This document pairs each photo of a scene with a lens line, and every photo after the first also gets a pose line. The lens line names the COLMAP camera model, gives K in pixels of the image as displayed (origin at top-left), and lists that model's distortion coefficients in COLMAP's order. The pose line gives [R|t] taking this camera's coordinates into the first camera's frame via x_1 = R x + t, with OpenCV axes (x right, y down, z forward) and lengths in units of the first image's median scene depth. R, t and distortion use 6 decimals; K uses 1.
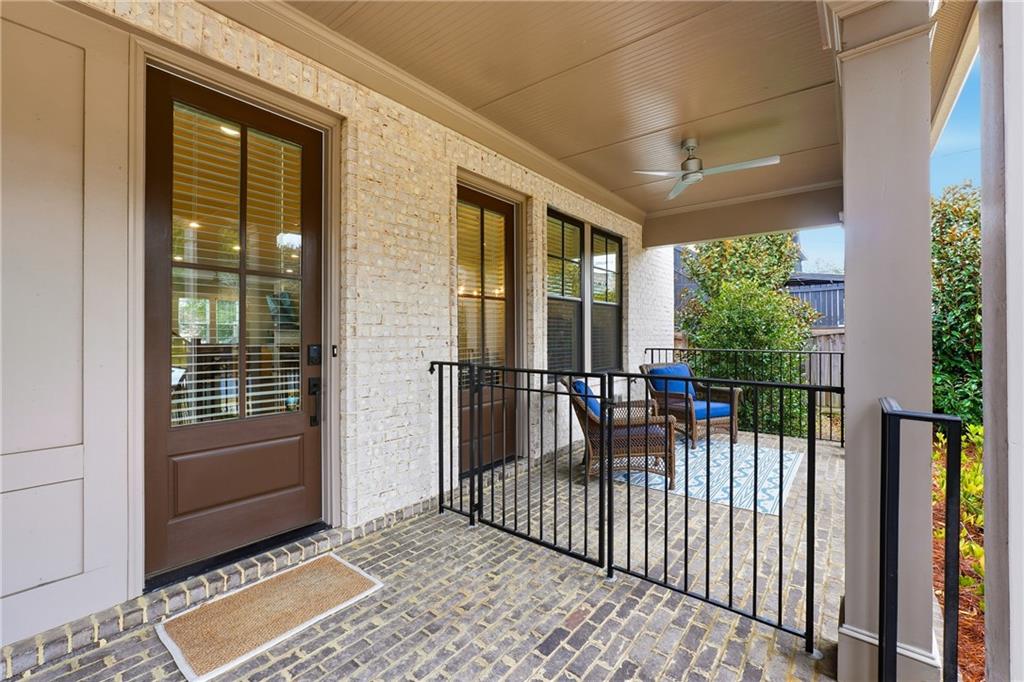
lens RADIAL K [[454.4, 0, 515.9], [0, 454.4, 338.9], [0, 0, 1]] dist [-0.004602, -0.001068]
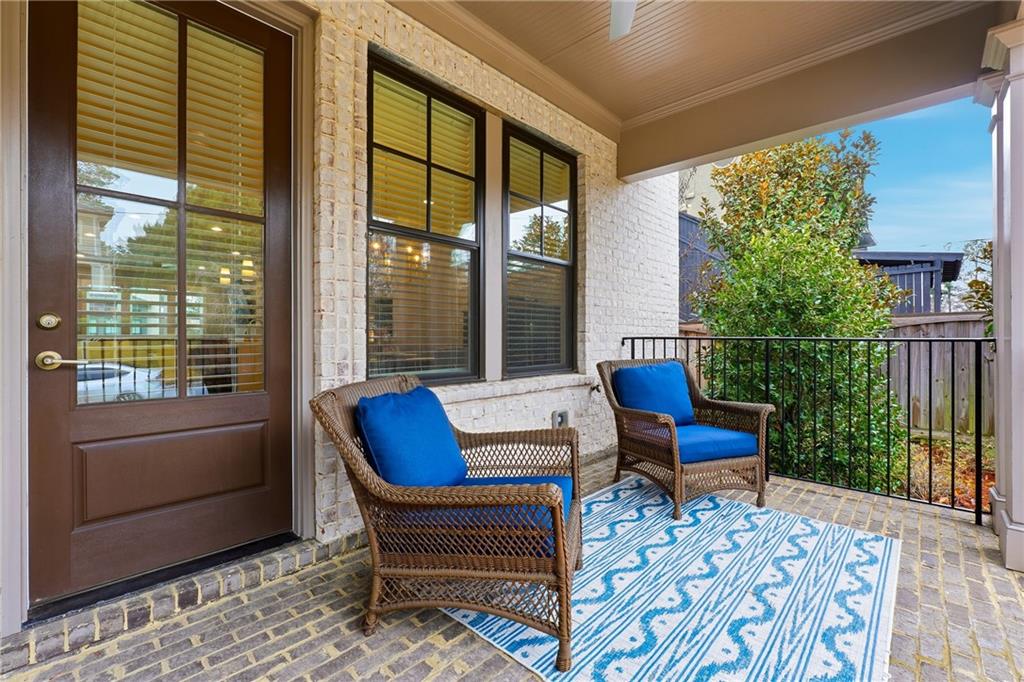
lens RADIAL K [[454.4, 0, 507.5], [0, 454.4, 340.2], [0, 0, 1]] dist [-0.004602, -0.001068]
pose [[0.994655, 0.007638, -0.102973, 0.204408], [-0.007552, 0.999971, 0.001224, 0.028174], [0.102980, -0.000440, 0.994683, 0.370812]]
